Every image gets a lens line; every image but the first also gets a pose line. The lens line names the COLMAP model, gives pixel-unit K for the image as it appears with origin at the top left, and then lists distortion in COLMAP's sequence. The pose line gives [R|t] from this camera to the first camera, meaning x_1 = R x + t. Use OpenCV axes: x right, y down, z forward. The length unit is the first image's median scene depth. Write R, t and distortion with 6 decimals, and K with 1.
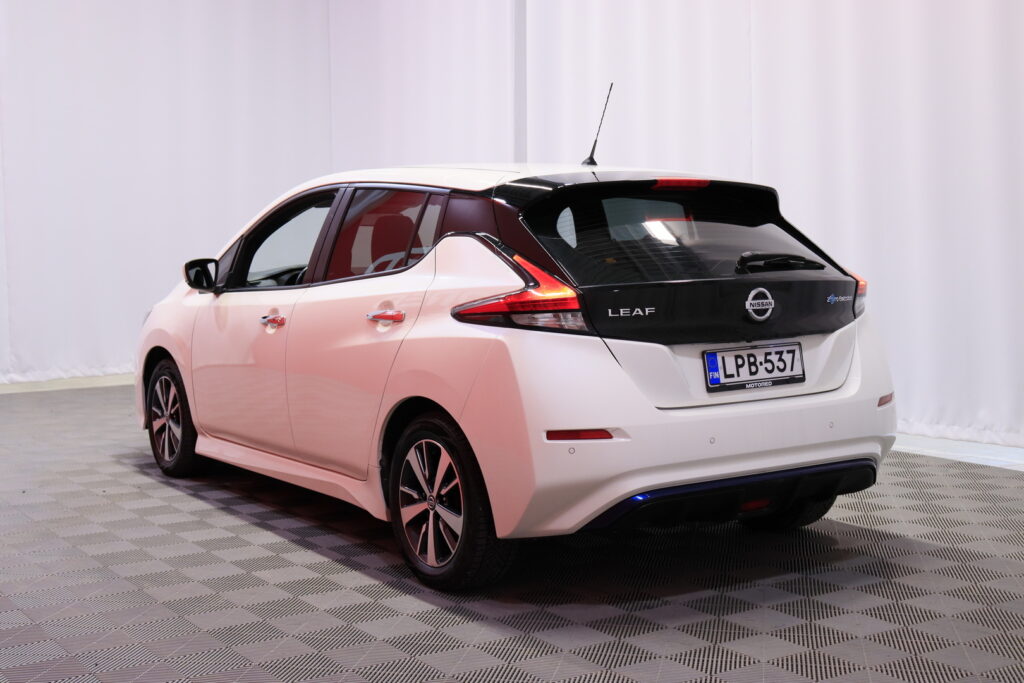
lens RADIAL K [[1356.8, 0, 512.0], [0, 1356.8, 341.5], [0, 0, 1]] dist [0.003686, 0.096446]
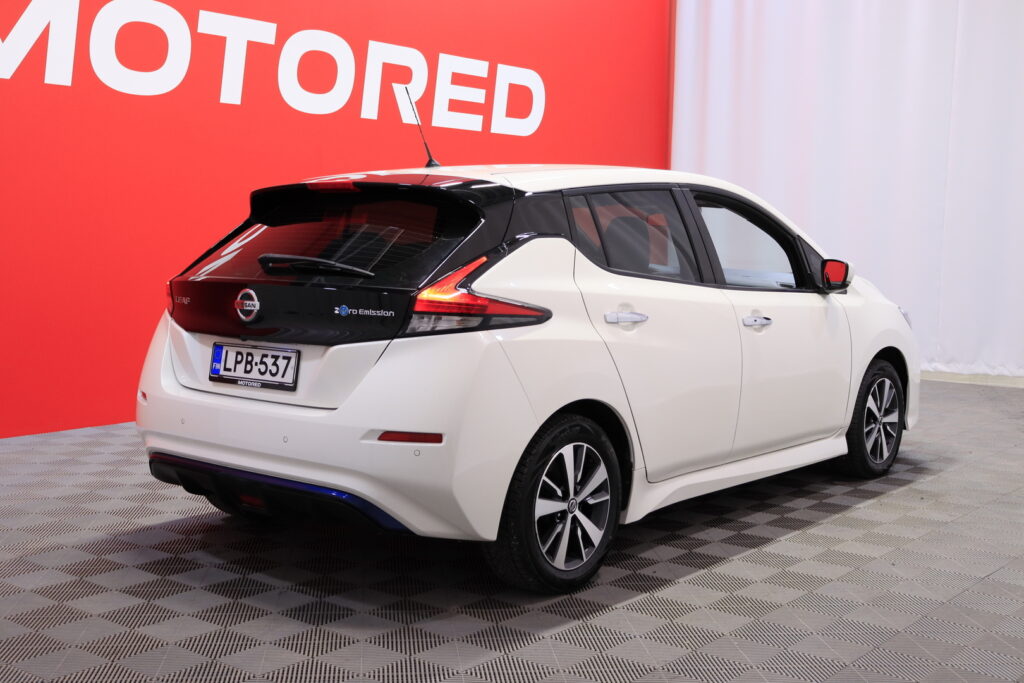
lens RADIAL K [[1252.8, 0, 512.0], [0, 1252.8, 341.5], [0, 0, 1]] dist [0.005860, 0.007038]
pose [[0.287149, 0.103437, -0.952285, 1.134034], [-0.095127, 0.992317, 0.079101, -0.093080], [0.953151, 0.067874, 0.294783, 0.909483]]
